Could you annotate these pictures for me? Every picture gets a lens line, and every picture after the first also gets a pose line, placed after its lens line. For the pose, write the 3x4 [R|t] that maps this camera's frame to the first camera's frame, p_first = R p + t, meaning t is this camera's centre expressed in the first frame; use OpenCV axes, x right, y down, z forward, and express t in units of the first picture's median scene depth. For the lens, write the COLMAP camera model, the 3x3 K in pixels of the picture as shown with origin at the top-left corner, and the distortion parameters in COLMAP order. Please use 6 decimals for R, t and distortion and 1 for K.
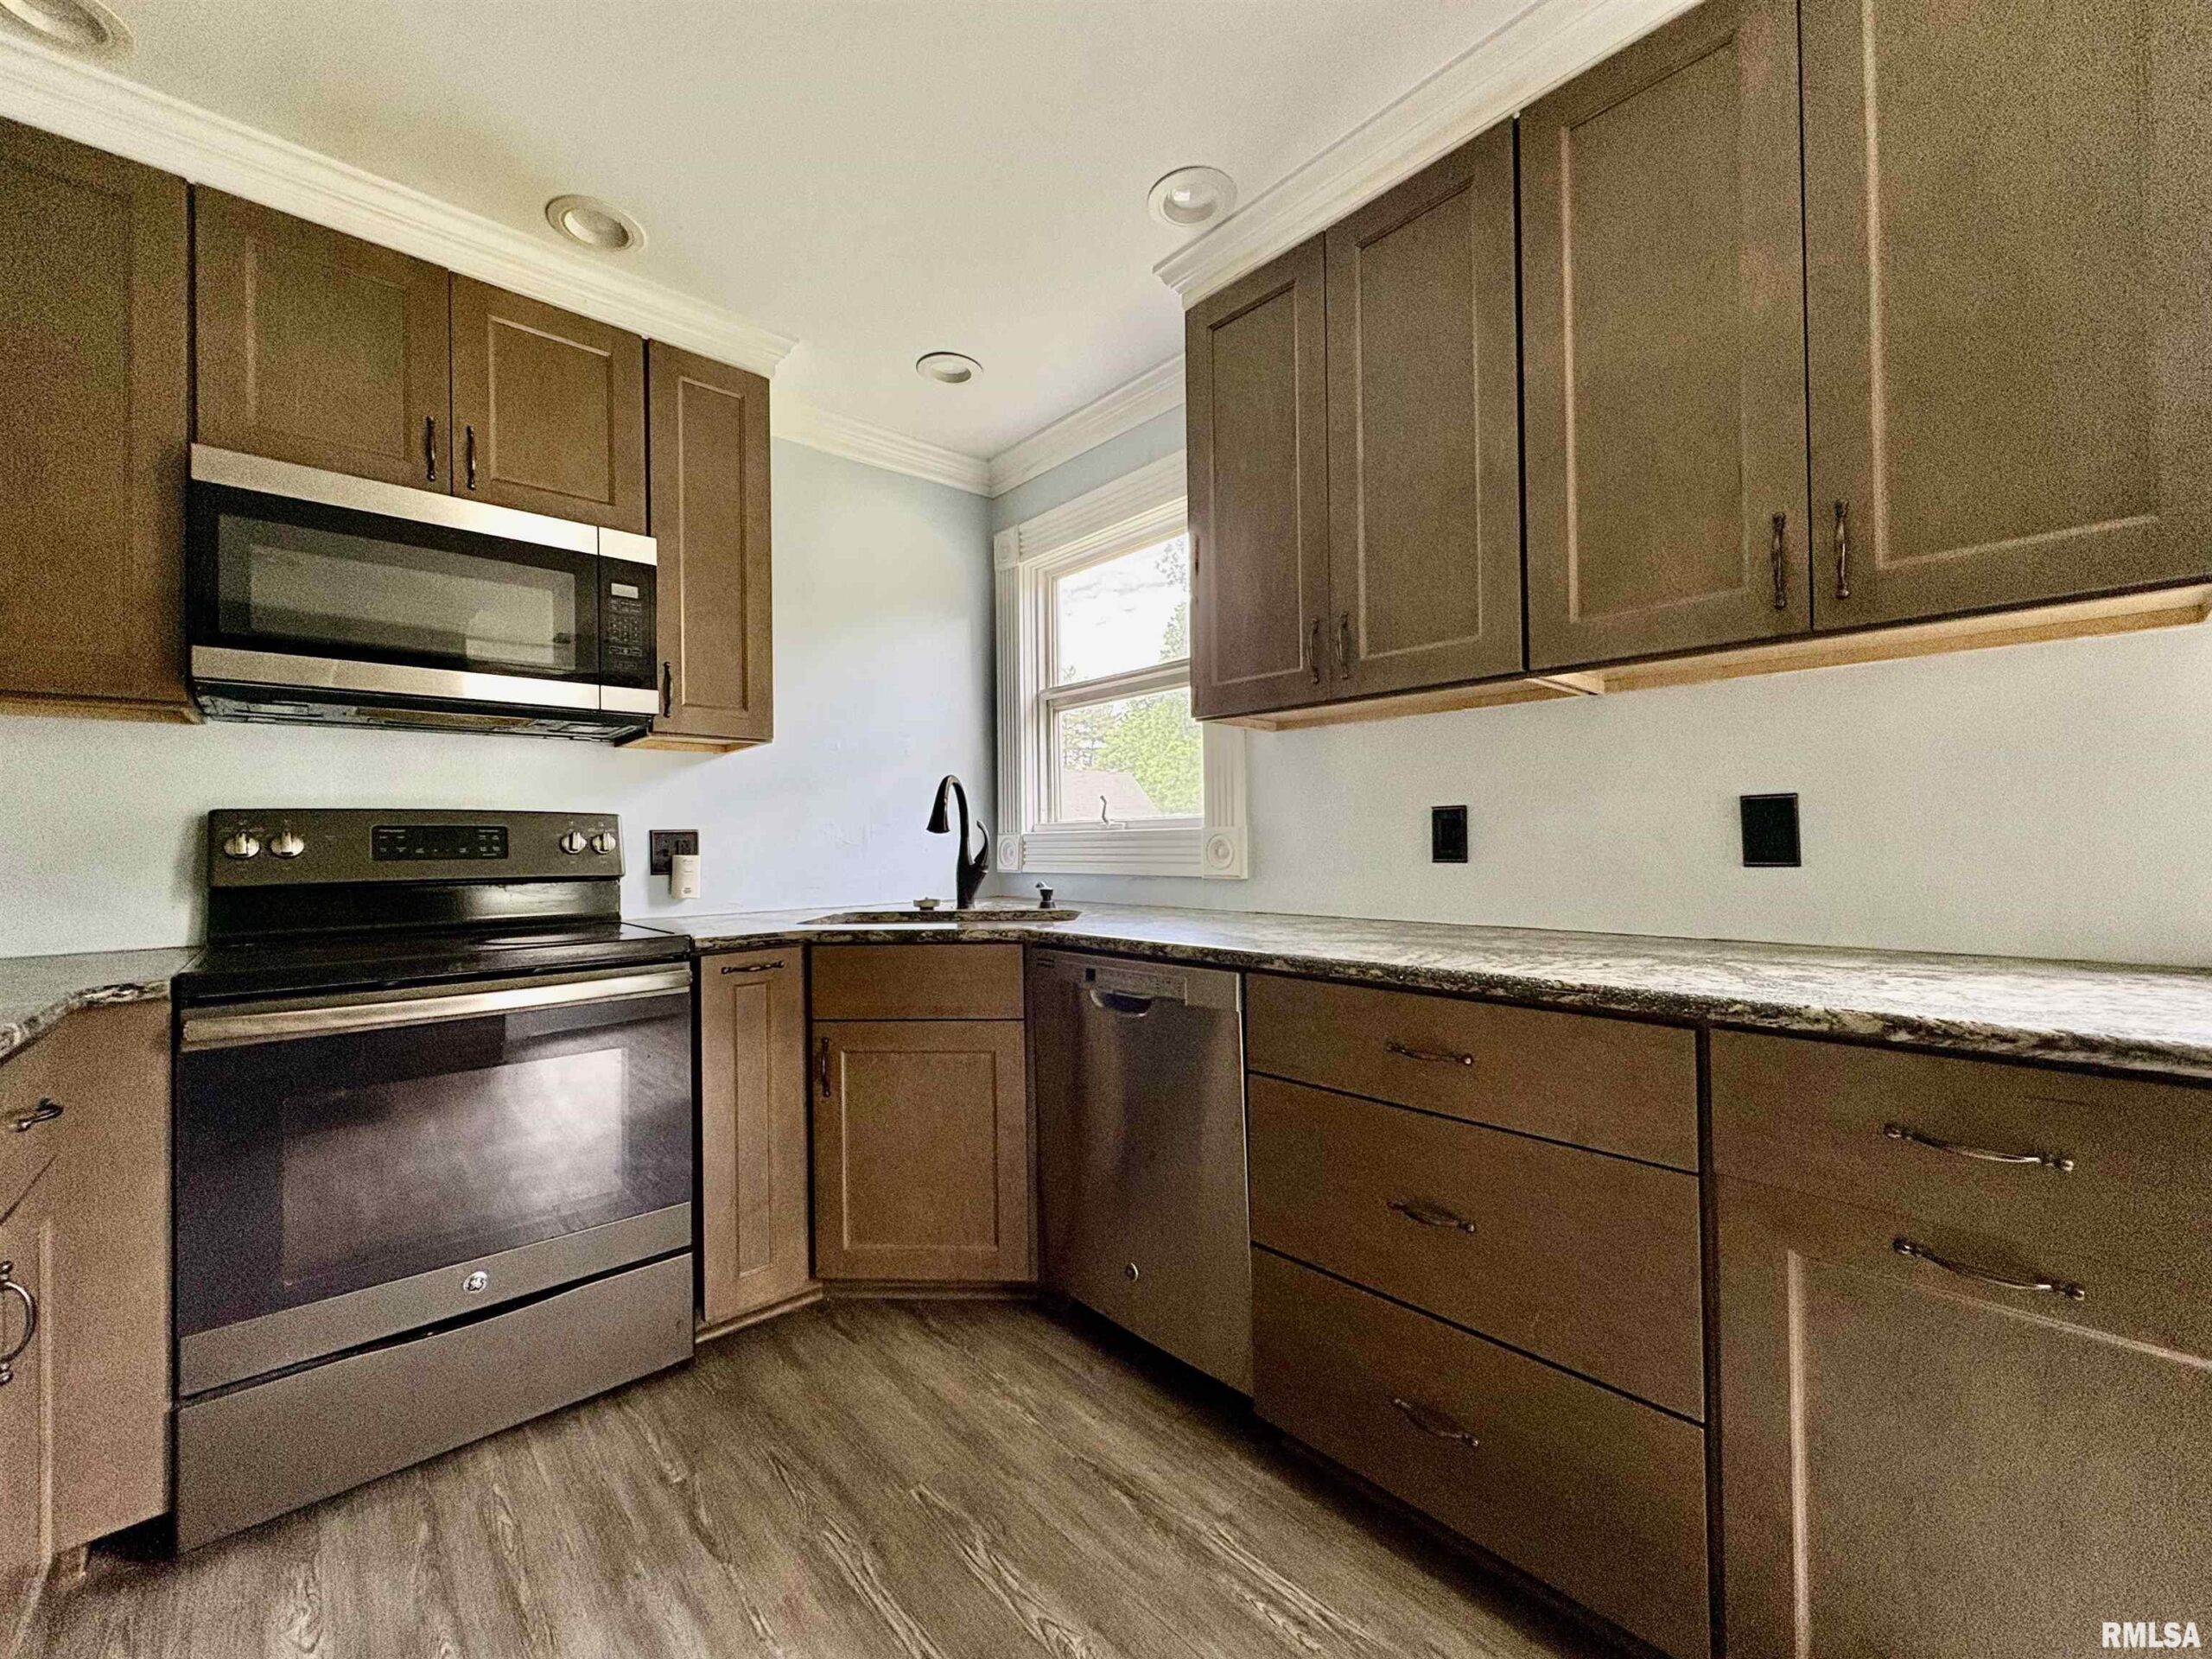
lens RADIAL K [[883.1, 0, 1101.9], [0, 883.1, 825.2], [0, 0, 1]] dist [0.000212, 0.000138]
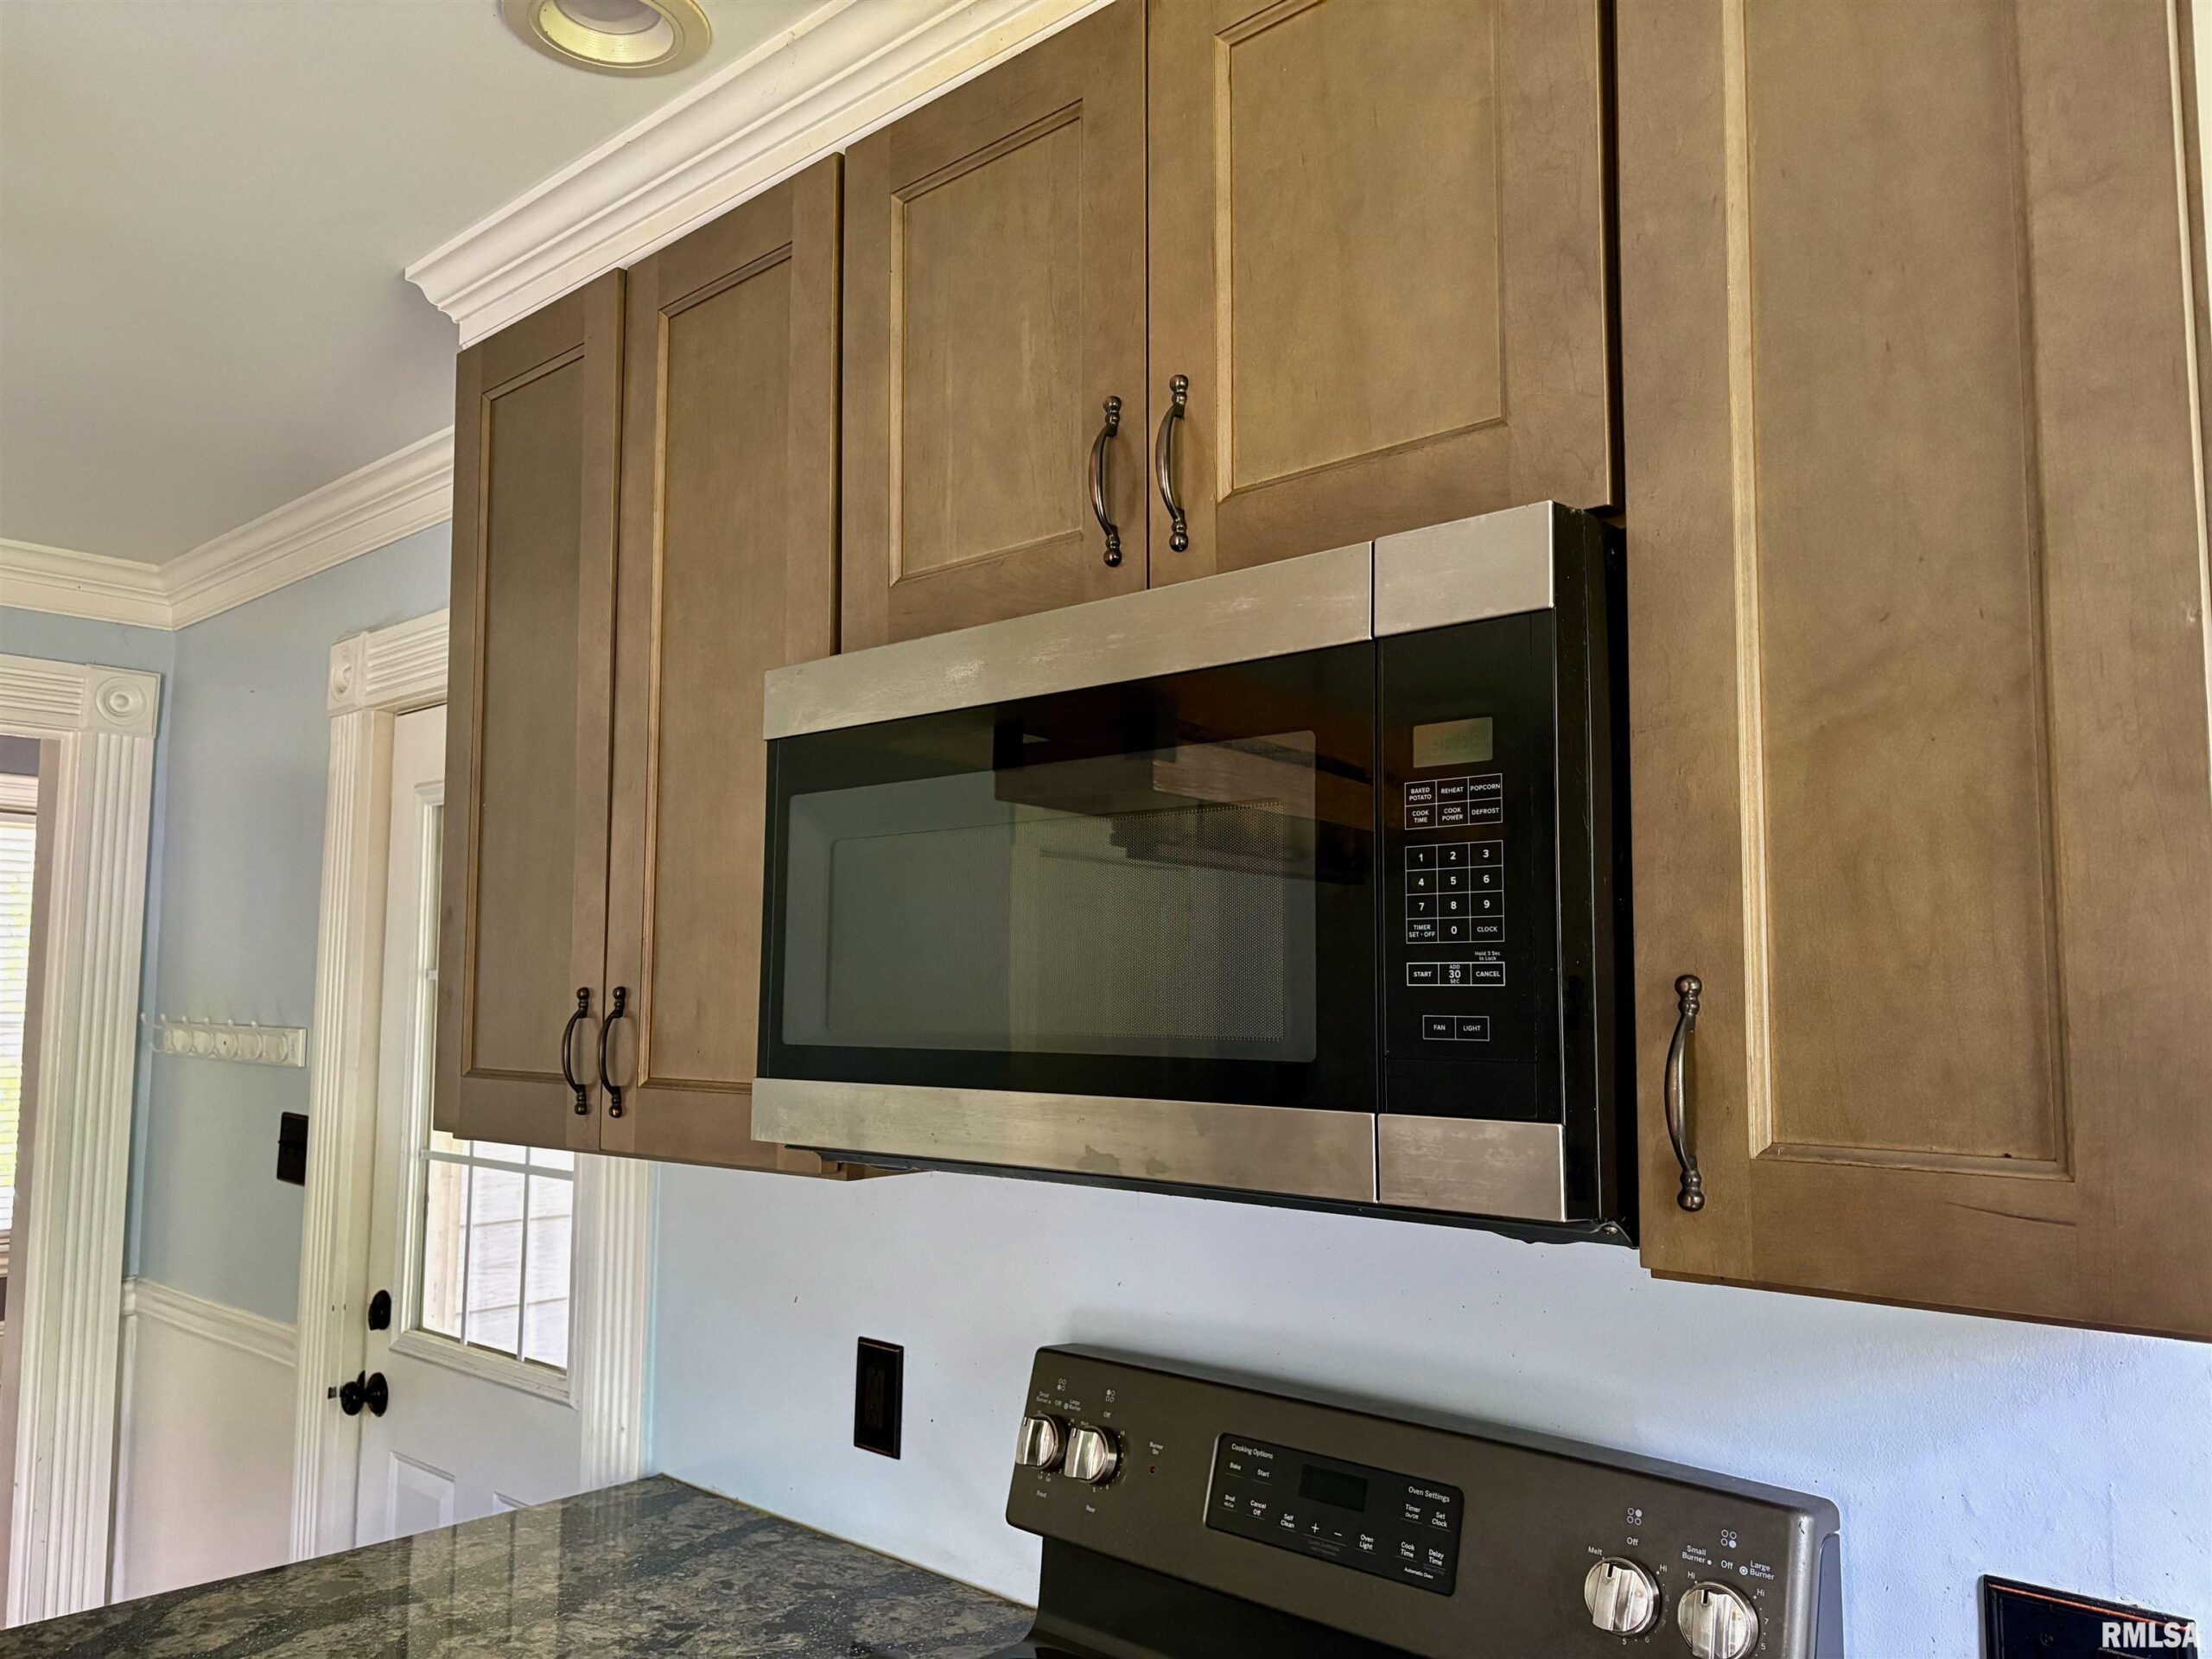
lens RADIAL K [[1687.0, 0, 1106.0], [0, 1687.0, 829.5], [0, 0, 1]] dist [-0.001032, -0.002465]
pose [[0.088464, -0.088226, -0.992164, -0.052842], [0.008752, 0.996100, -0.087796, -0.200390], [0.996041, -0.000917, 0.088891, 0.870675]]
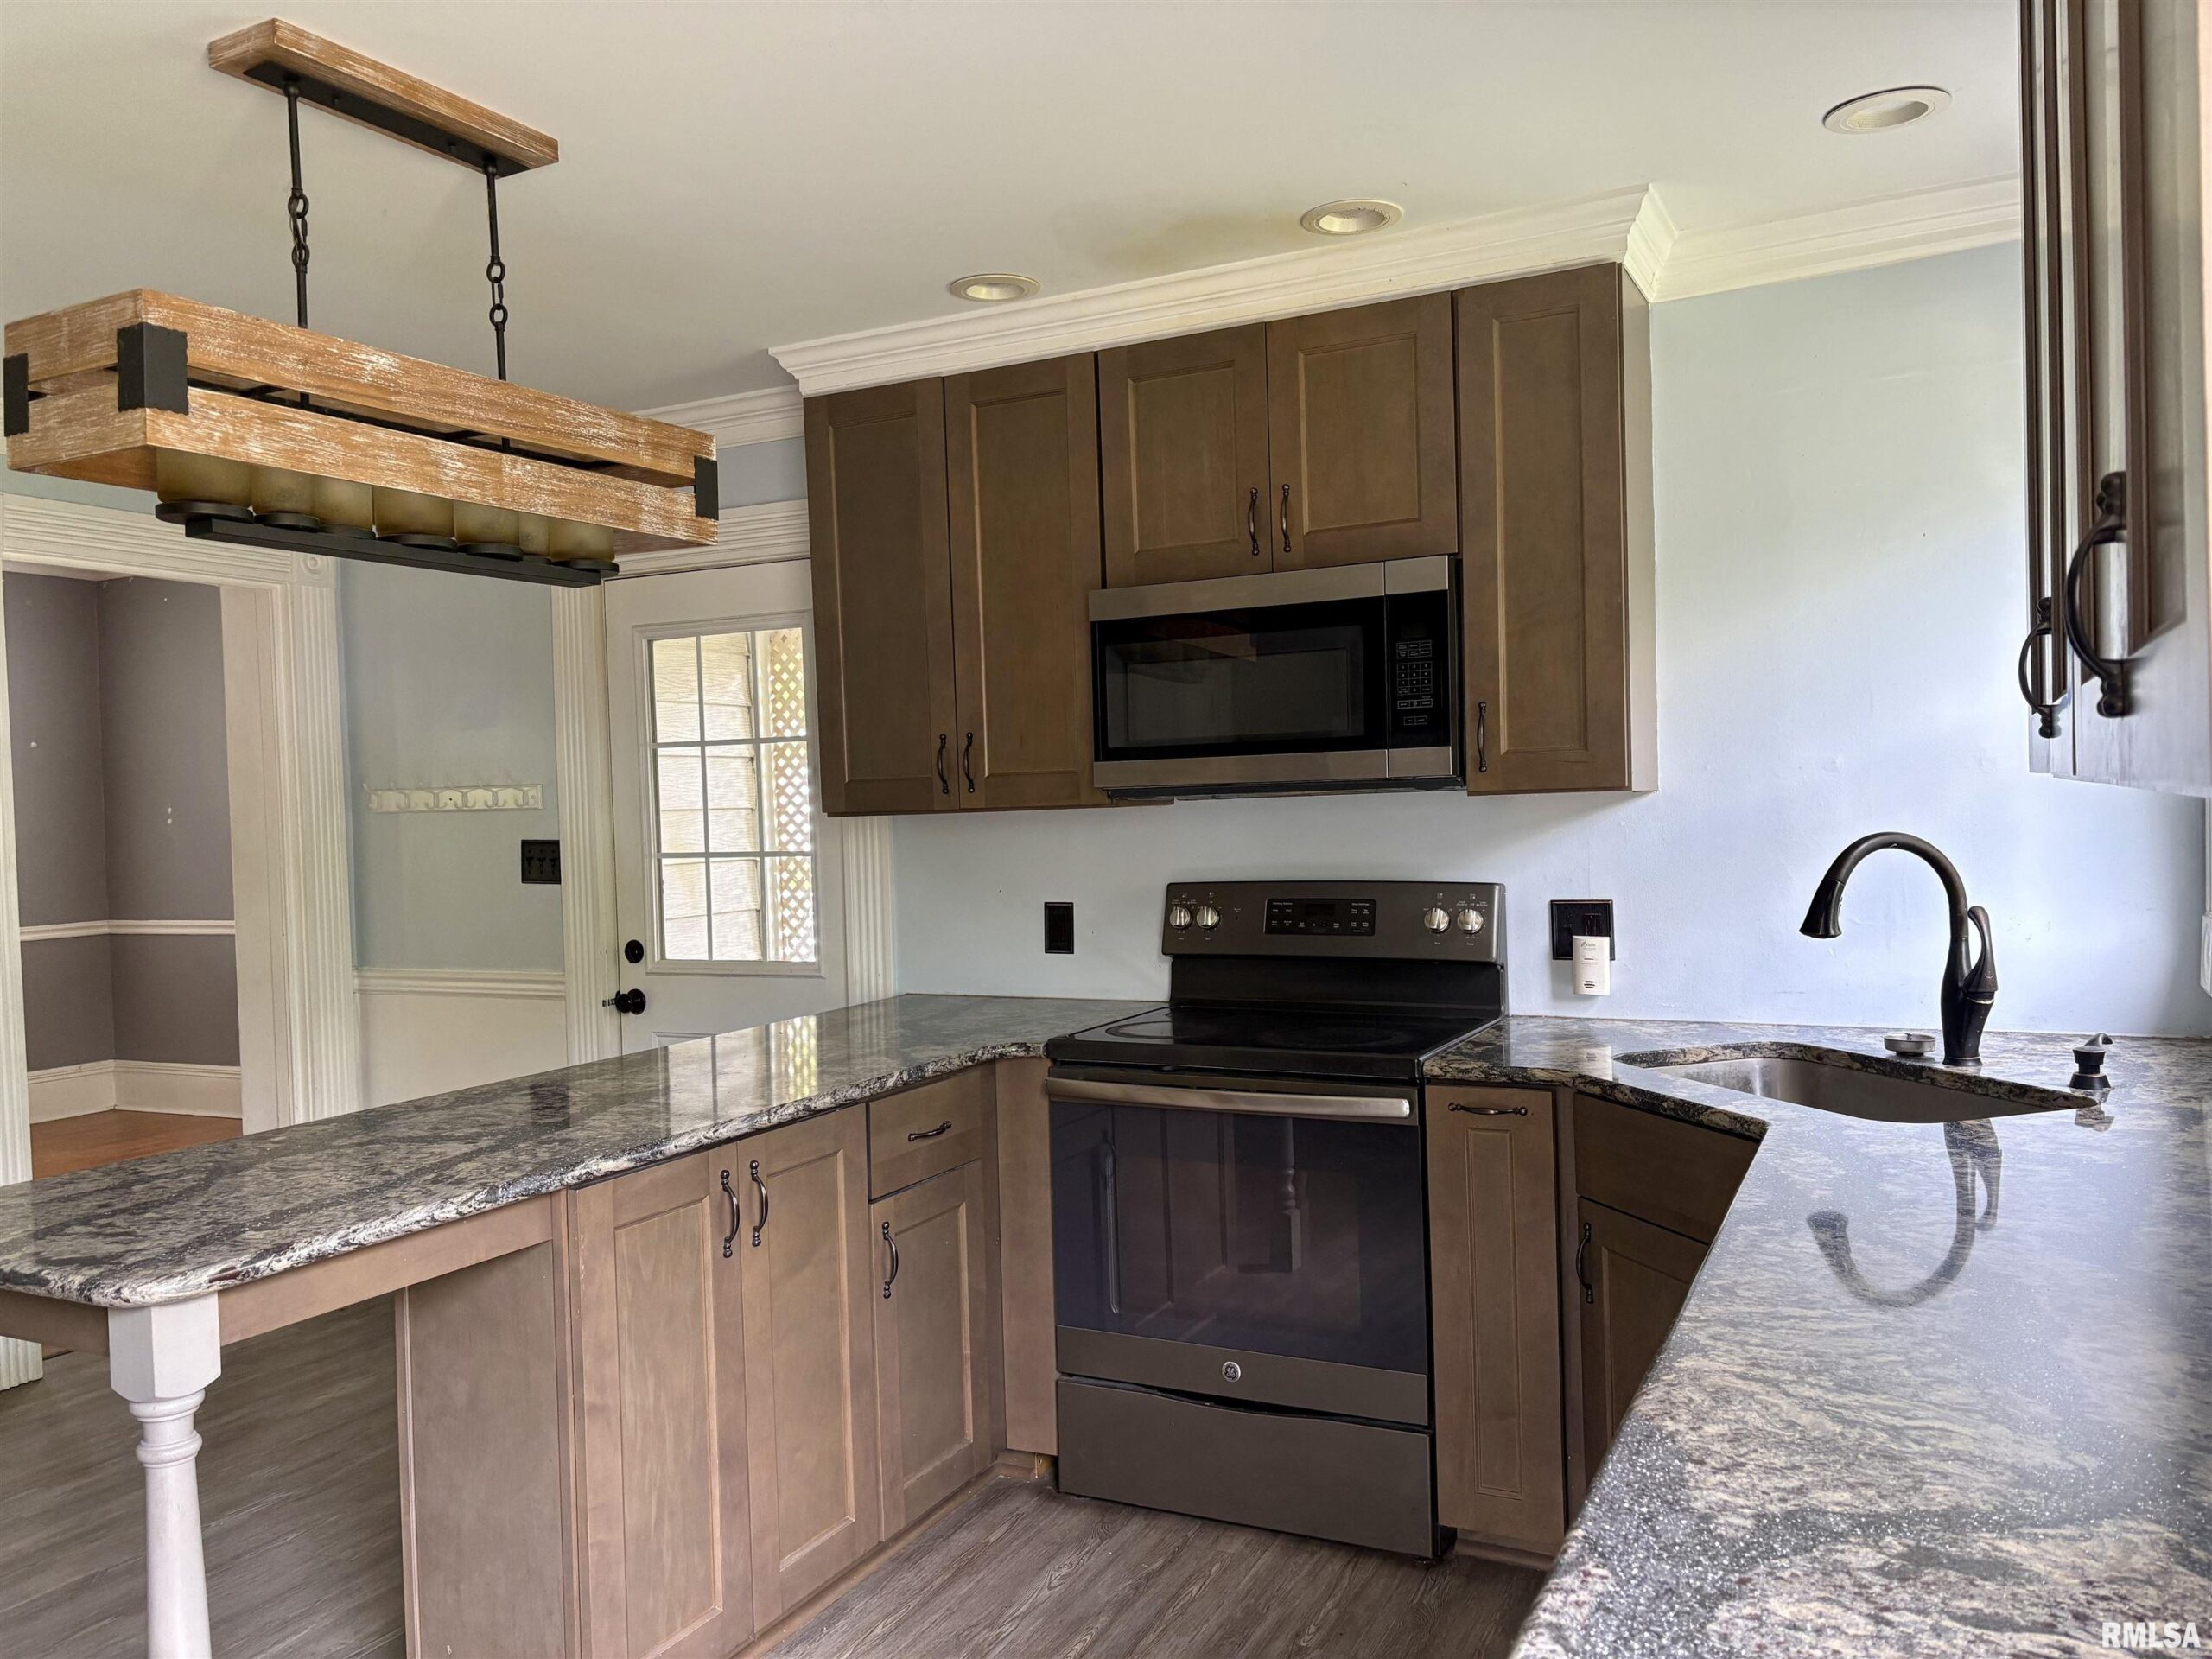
lens RADIAL K [[1657.5, 0, 1119.4], [0, 1657.5, 841.6], [0, 0, 1]] dist [0.065517, -0.074005]
pose [[0.362488, 0.027582, -0.931580, 0.838137], [0.041311, 0.998104, 0.045626, -0.153023], [0.931072, -0.055024, 0.360661, 0.174147]]
